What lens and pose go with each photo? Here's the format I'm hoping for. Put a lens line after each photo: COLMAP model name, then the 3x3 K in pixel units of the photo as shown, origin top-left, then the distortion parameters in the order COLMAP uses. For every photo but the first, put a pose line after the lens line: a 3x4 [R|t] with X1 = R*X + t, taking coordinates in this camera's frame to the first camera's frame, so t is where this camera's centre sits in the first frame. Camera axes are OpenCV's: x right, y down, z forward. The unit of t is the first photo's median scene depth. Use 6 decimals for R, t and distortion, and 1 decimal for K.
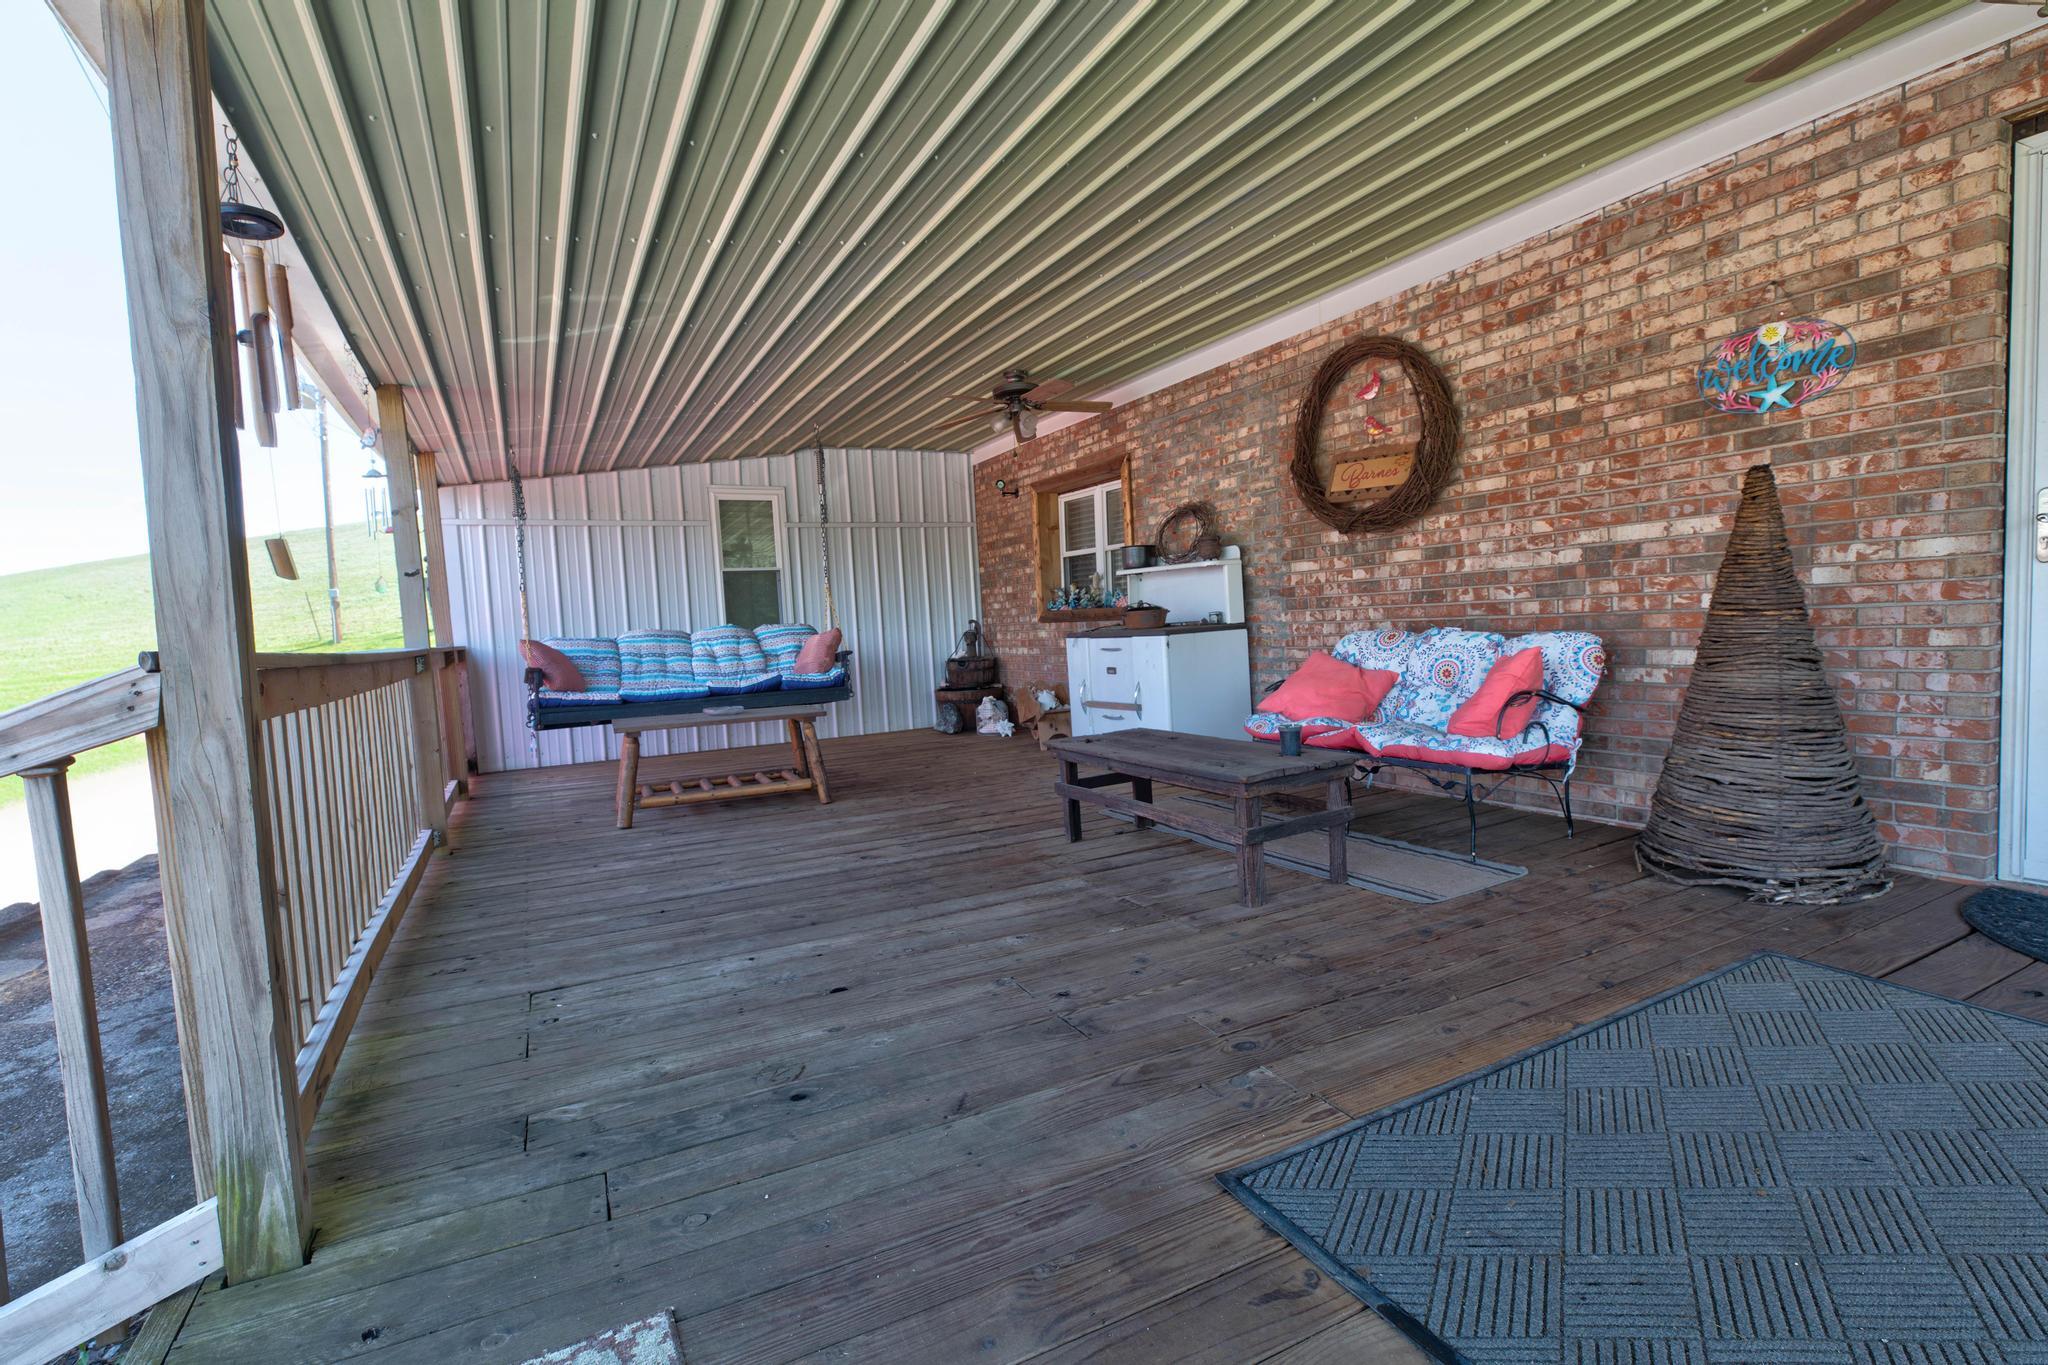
lens RADIAL K [[930.8, 0, 1021.1], [0, 930.8, 683.8], [0, 0, 1]] dist [0.004233, 0.000411]
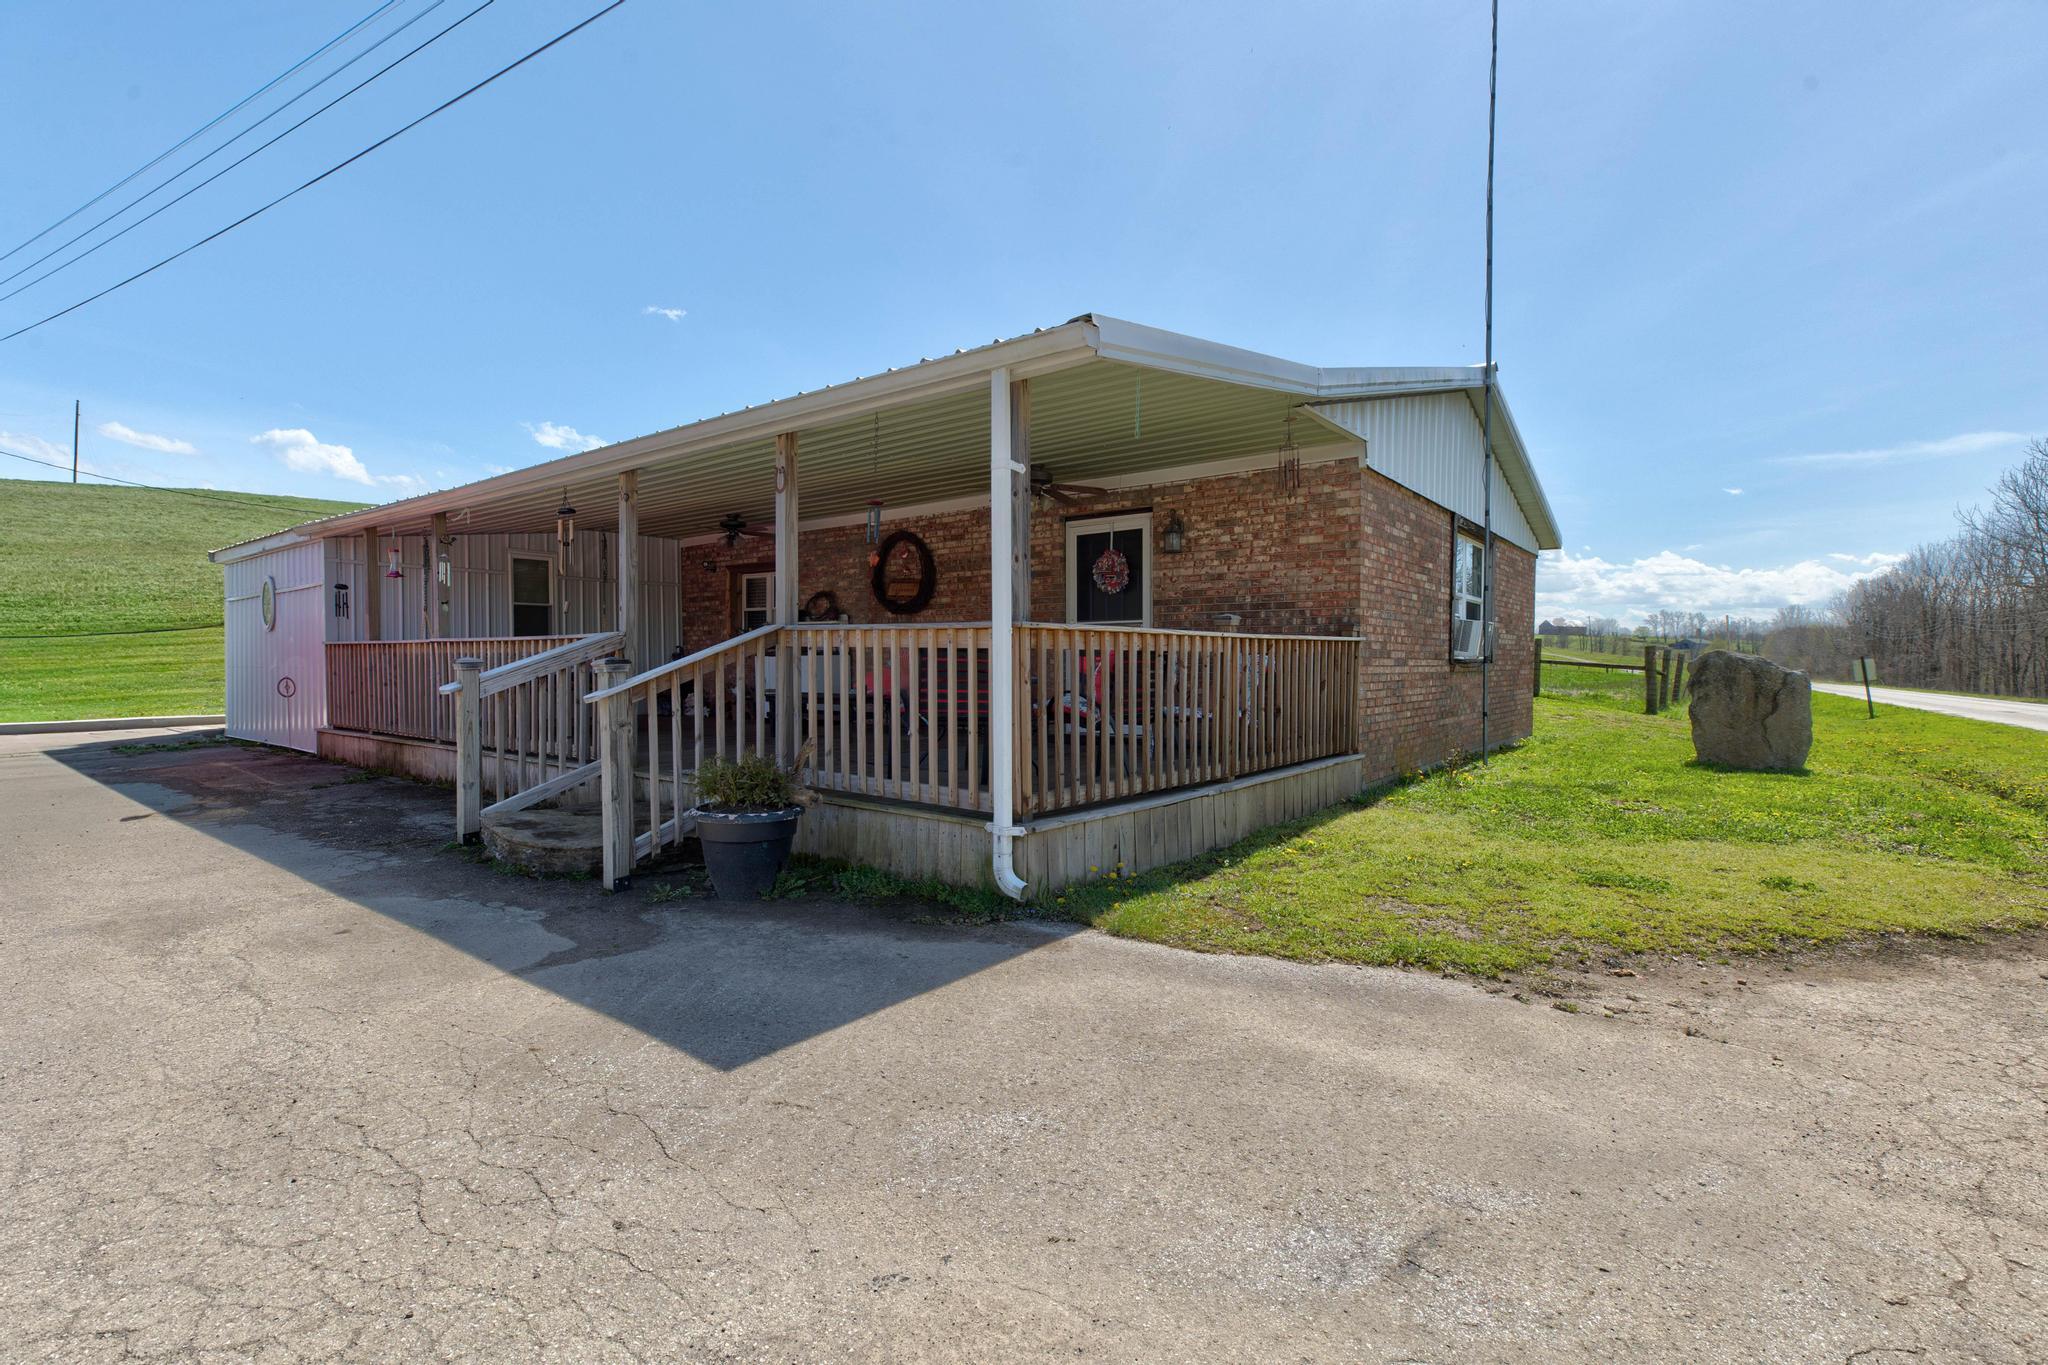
lens RADIAL K [[944.1, 0, 1024.2], [0, 944.1, 679.7], [0, 0, 1]] dist [0.000571, 0.000006]
pose [[0.915454, 0.039339, 0.400496, -0.274972], [-0.016840, 0.998084, -0.059546, 0.130252], [-0.402071, 0.047767, 0.914362, -1.221333]]
